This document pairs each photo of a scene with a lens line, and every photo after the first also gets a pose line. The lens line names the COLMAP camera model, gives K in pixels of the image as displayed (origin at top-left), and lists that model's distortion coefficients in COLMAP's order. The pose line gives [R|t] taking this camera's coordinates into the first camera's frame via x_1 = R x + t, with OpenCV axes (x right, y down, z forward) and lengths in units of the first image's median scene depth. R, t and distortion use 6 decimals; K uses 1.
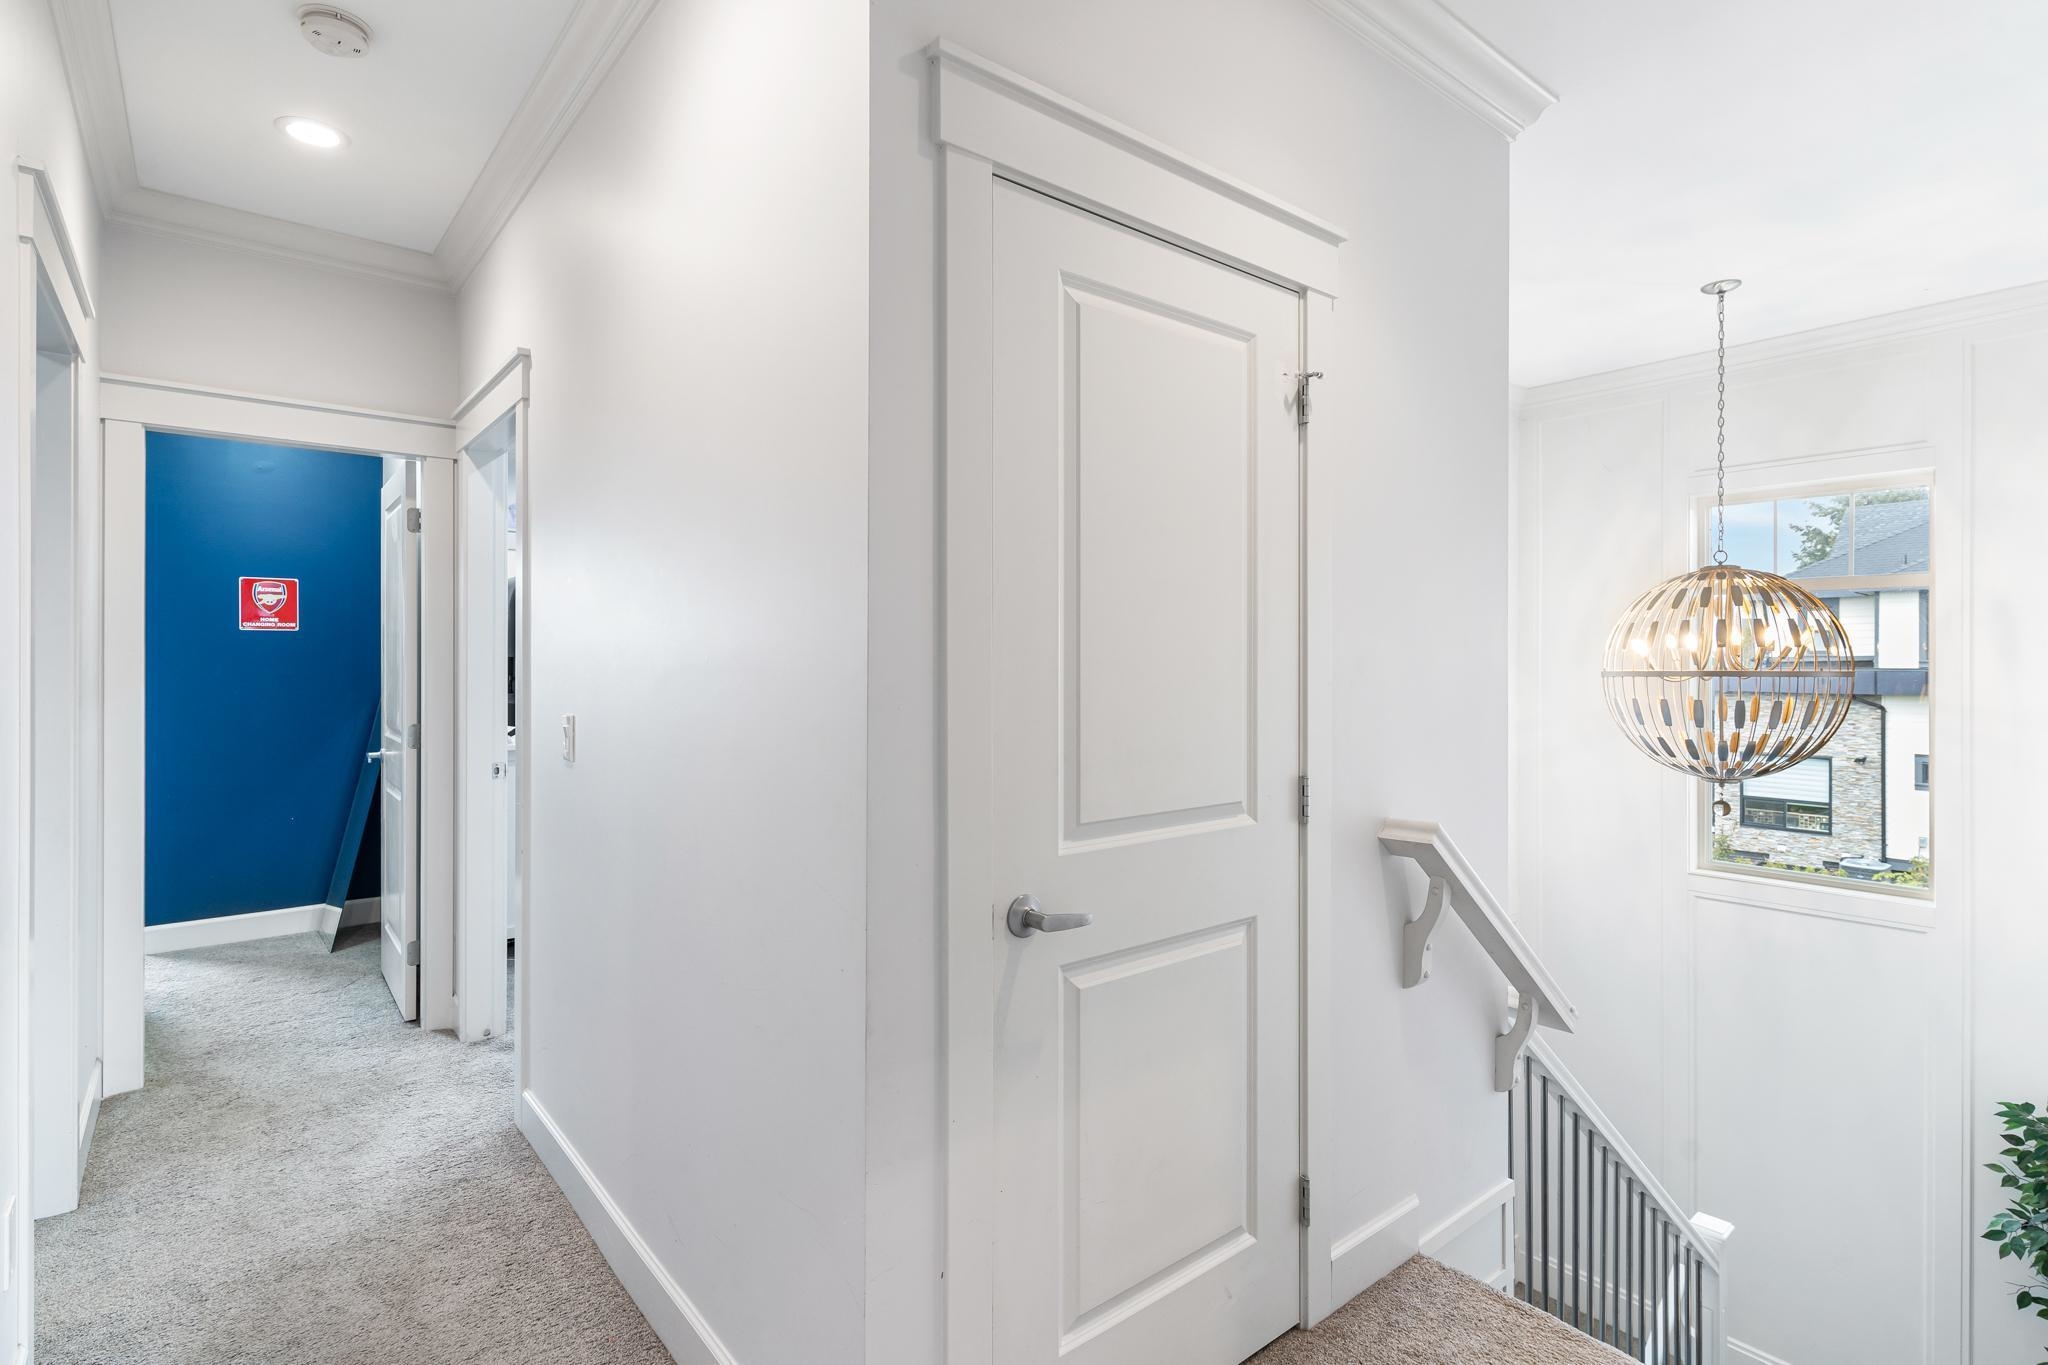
lens RADIAL K [[984.9, 0, 1023.5], [0, 984.9, 668.2], [0, 0, 1]] dist [-0.000539, -0.001141]
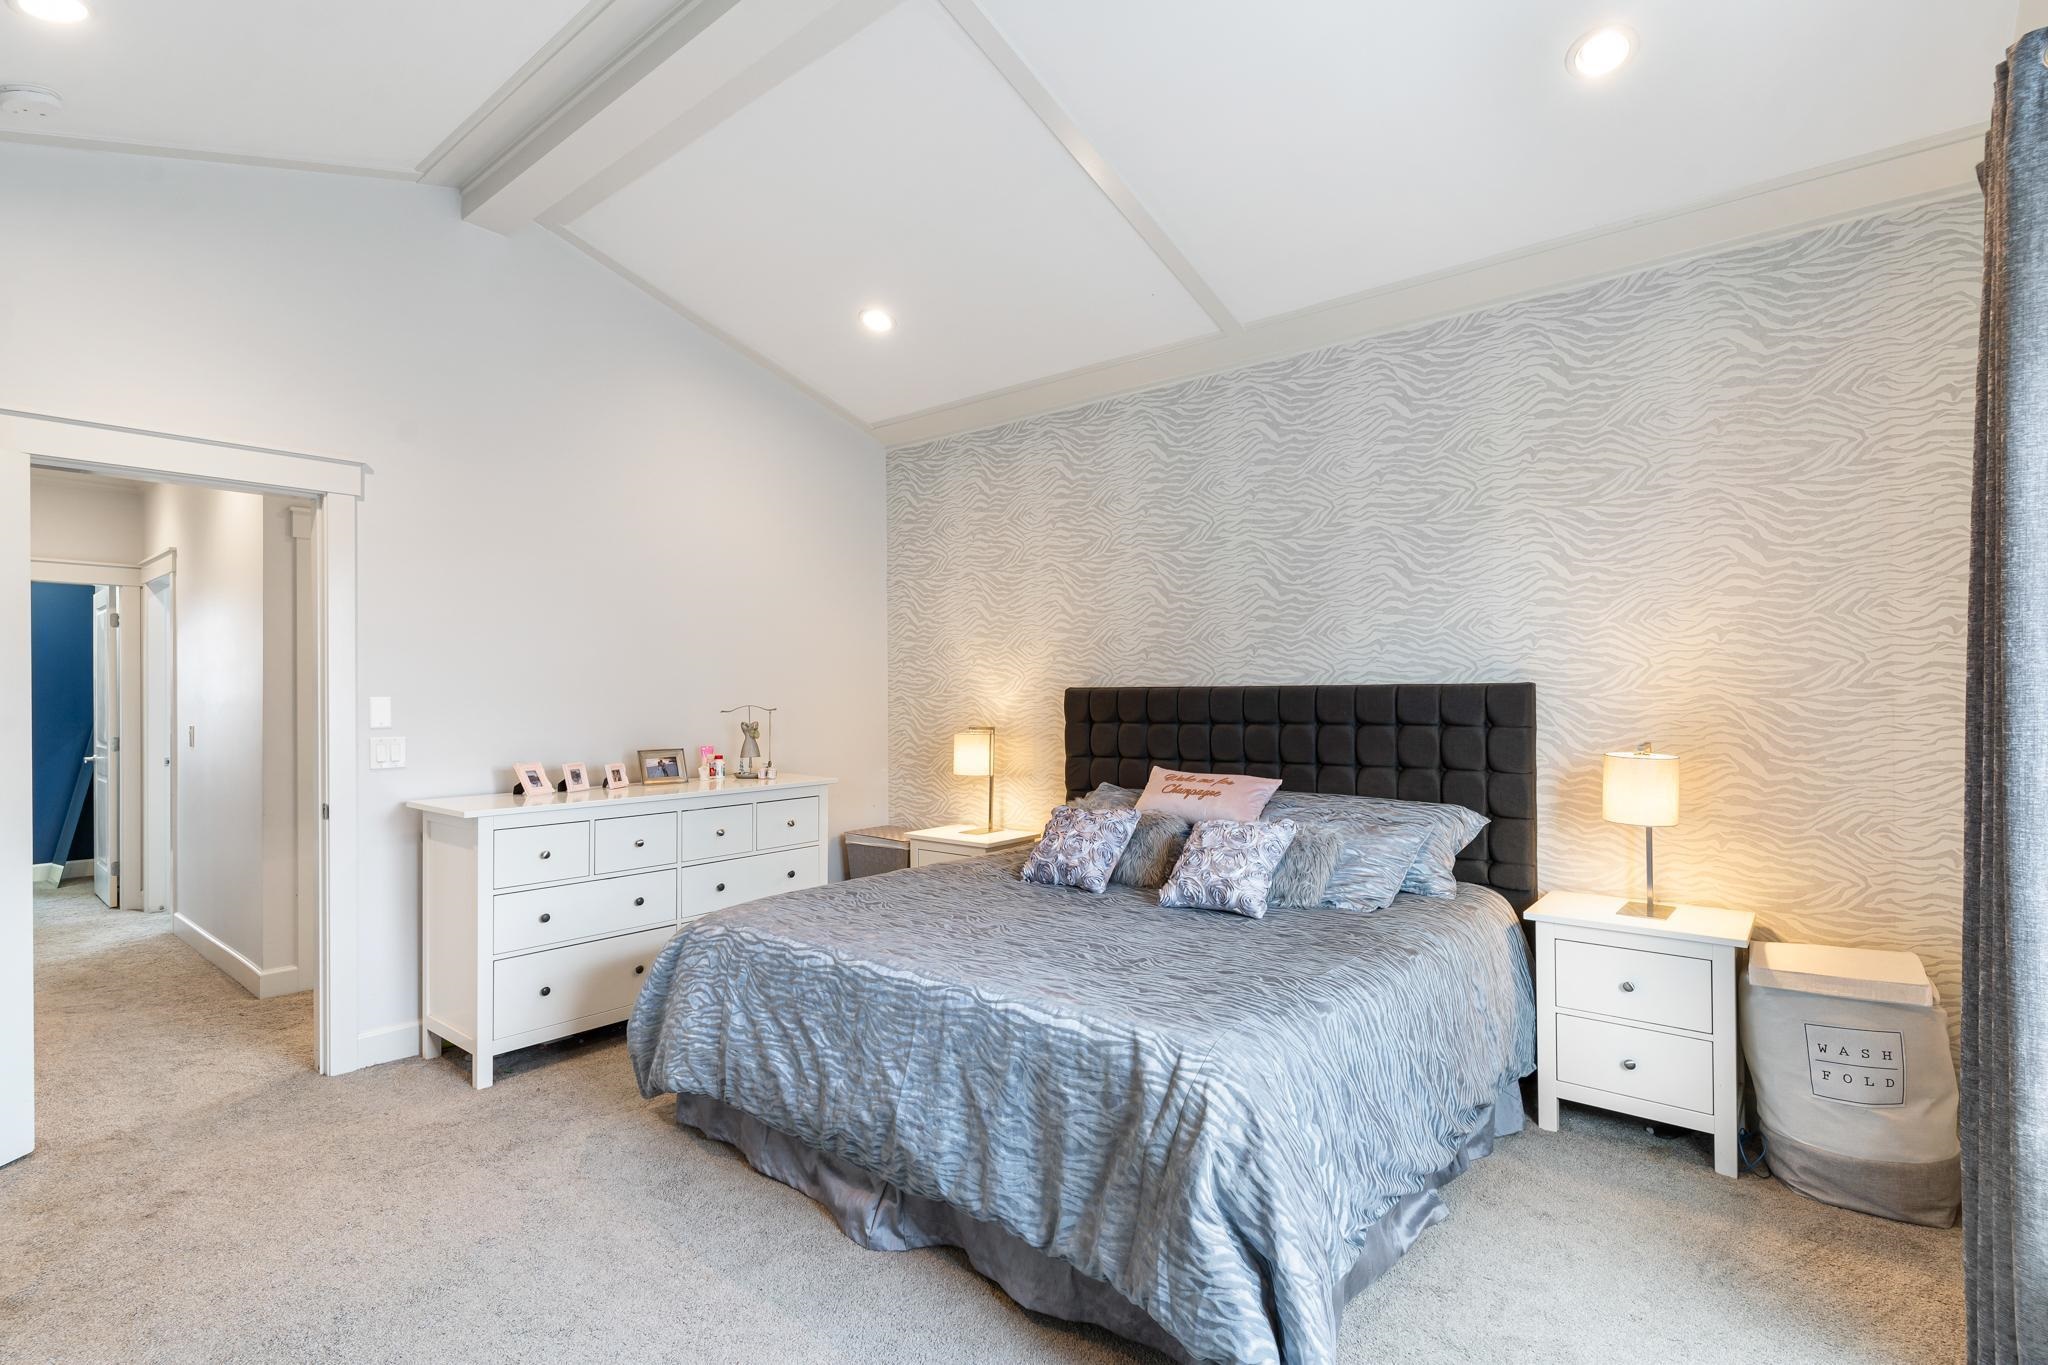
lens RADIAL K [[984.9, 0, 1023.0], [0, 984.9, 692.4], [0, 0, 1]] dist [-0.000539, -0.001141]
pose [[0.984329, -0.007055, 0.176199, 0.654218], [0.008221, 0.999949, -0.005889, 0.001084], [-0.176149, 0.007245, 0.984337, -0.993715]]
